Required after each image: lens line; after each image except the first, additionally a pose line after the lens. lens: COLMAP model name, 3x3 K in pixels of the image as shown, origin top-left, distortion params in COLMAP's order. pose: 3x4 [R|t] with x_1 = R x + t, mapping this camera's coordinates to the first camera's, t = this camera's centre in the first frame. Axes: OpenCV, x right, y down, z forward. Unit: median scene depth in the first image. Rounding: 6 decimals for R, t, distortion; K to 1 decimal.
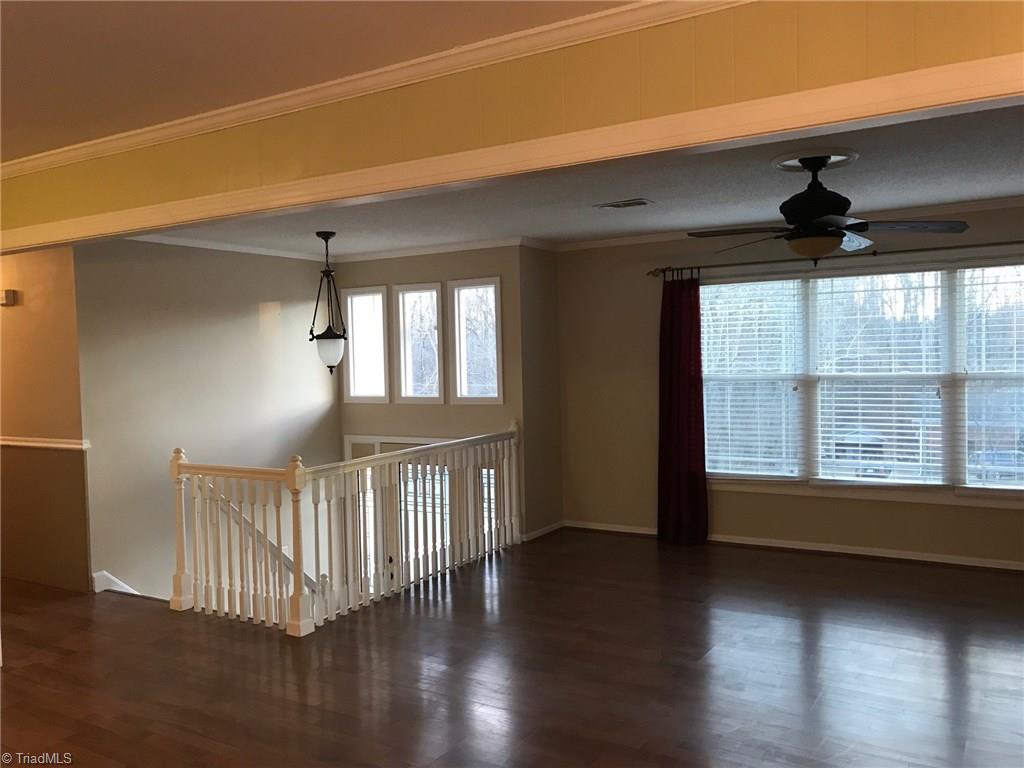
lens RADIAL K [[839.4, 0, 488.1], [0, 839.4, 382.3], [0, 0, 1]] dist [0.028035, -0.004691]
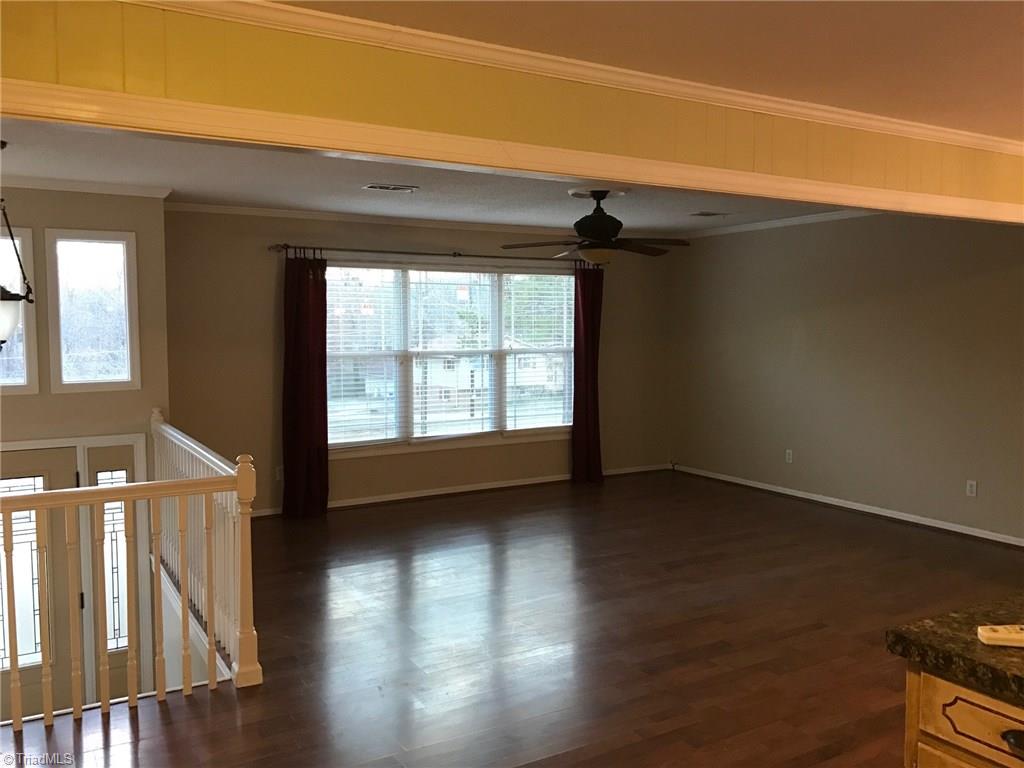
lens RADIAL K [[839.4, 0, 488.1], [0, 839.4, 382.3], [0, 0, 1]] dist [0.028035, -0.004691]
pose [[0.465652, -0.037278, 0.884182, -0.586005], [0.020249, 0.999300, 0.031468, 0.000330], [-0.884736, 0.003251, 0.466081, 0.334307]]
